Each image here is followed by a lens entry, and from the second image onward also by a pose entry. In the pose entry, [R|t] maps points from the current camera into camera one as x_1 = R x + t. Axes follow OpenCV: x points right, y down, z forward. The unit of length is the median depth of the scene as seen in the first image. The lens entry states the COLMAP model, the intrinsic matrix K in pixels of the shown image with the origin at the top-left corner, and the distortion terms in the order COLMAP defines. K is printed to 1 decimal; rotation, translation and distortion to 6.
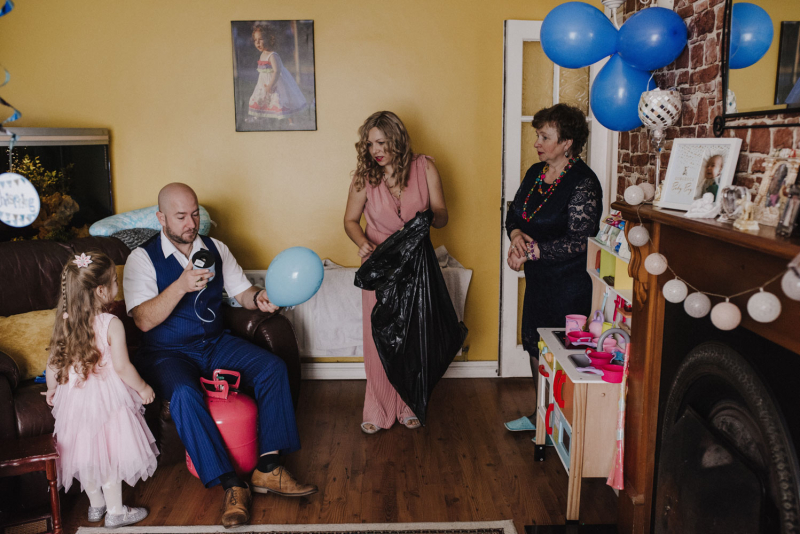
lens RADIAL K [[771.9, 0, 407.7], [0, 771.9, 267.4], [0, 0, 1]] dist [-0.036939, 0.000000]
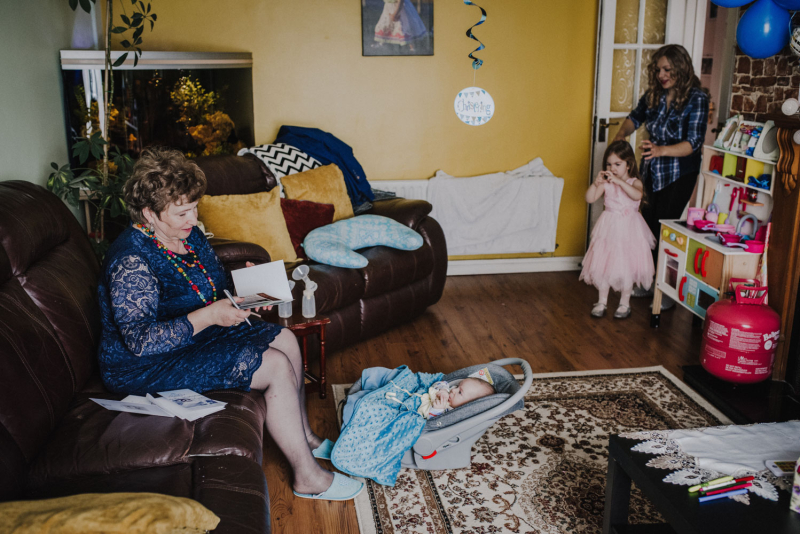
lens RADIAL K [[771.9, 0, 405.1], [0, 771.9, 269.9], [0, 0, 1]] dist [-0.036939, 0.000000]
pose [[0.994215, -0.026338, 0.104125, -0.379481], [0.016164, 0.995116, 0.097379, 0.033116], [-0.106182, -0.095133, 0.989785, -0.190772]]
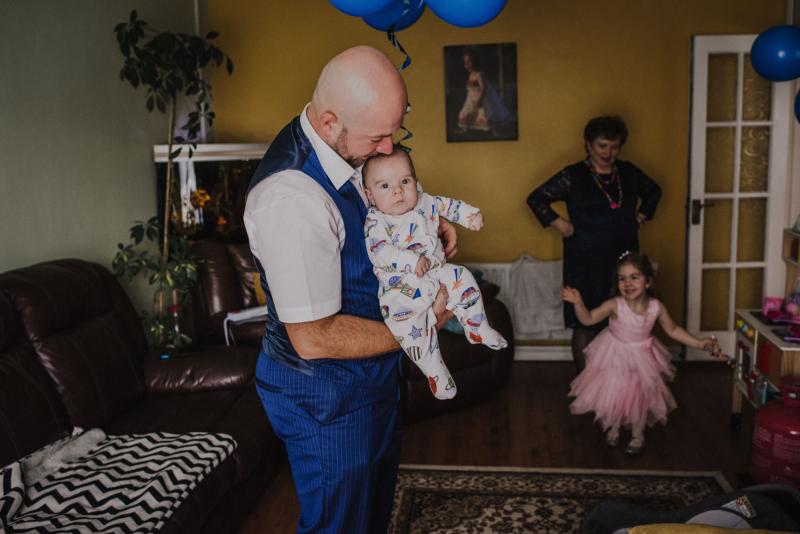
lens RADIAL K [[771.9, 0, 401.4], [0, 771.9, 270.3], [0, 0, 1]] dist [-0.036939, 0.000000]
pose [[0.986905, 0.000006, -0.161301, -0.138480], [-0.001174, 0.999974, -0.007147, 0.031254], [0.161297, 0.007243, 0.986879, -0.196348]]
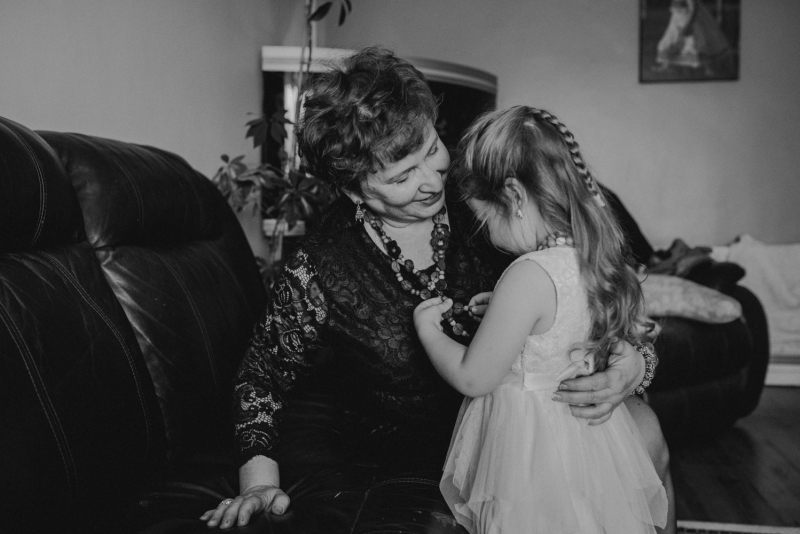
lens RADIAL K [[771.9, 0, 398.0], [0, 771.9, 268.9], [0, 0, 1]] dist [-0.036939, 0.000000]
pose [[0.980713, 0.018986, -0.194528, -0.420075], [-0.035460, 0.996038, -0.081558, 0.144403], [0.192209, 0.086883, 0.977500, 0.175681]]
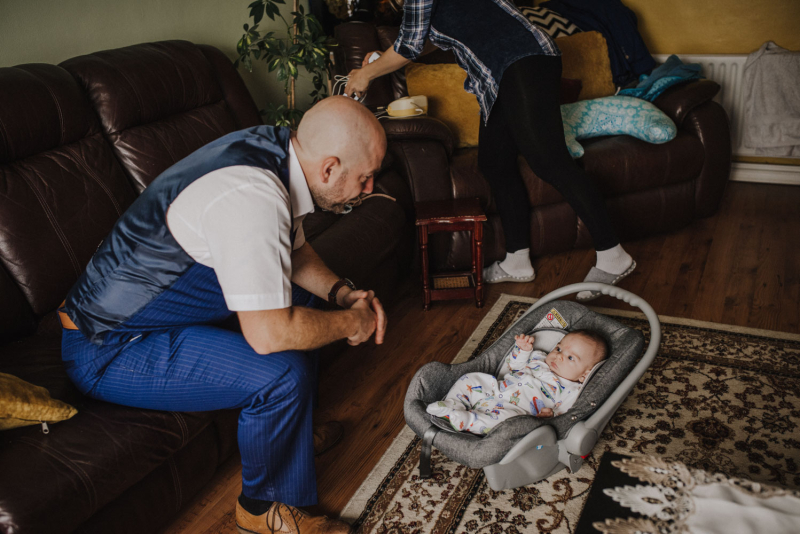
lens RADIAL K [[771.9, 0, 398.2], [0, 771.9, 266.3], [0, 0, 1]] dist [-0.036939, 0.000000]
pose [[0.882014, 0.129238, -0.453155, -0.070531], [-0.016558, 0.969562, 0.244287, 0.041961], [0.470932, -0.207961, 0.857307, 0.031129]]
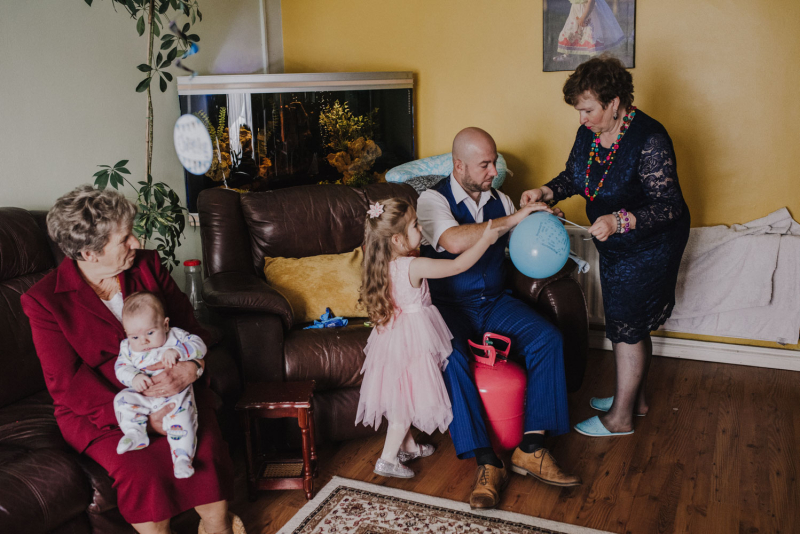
lens RADIAL K [[771.9, 0, 399.3], [0, 771.9, 267.2], [0, 0, 1]] dist [-0.036939, 0.000000]
pose [[0.893719, 0.079573, -0.441514, 0.059114], [-0.049577, 0.995634, 0.079085, -0.013049], [0.445879, -0.048791, 0.893762, 0.133503]]
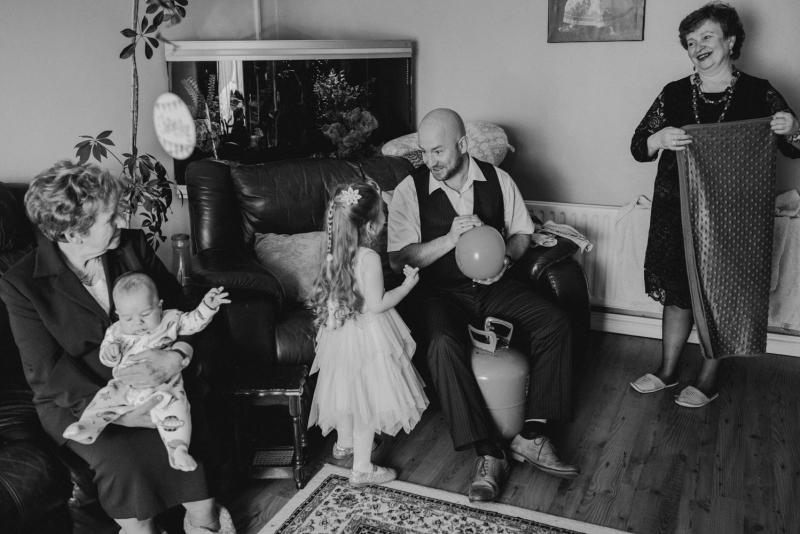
lens RADIAL K [[771.9, 0, 400.3], [0, 771.9, 267.1], [0, 0, 1]] dist [-0.036939, 0.000000]
pose [[0.897406, 0.111610, -0.426857, 0.035958], [-0.064754, 0.990317, 0.122800, -0.027082], [0.436429, -0.082561, 0.895943, 0.166545]]
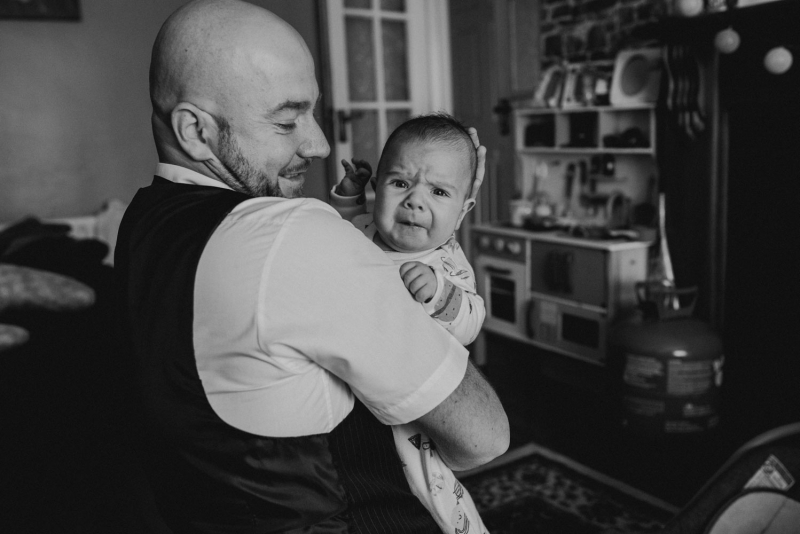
lens RADIAL K [[771.9, 0, 406.9], [0, 771.9, 268.8], [0, 0, 1]] dist [-0.036939, 0.000000]
pose [[0.855305, -0.123459, 0.503201, -0.324970], [0.130243, 0.991242, 0.021821, 0.101371], [-0.501488, 0.046875, 0.863894, 0.322796]]
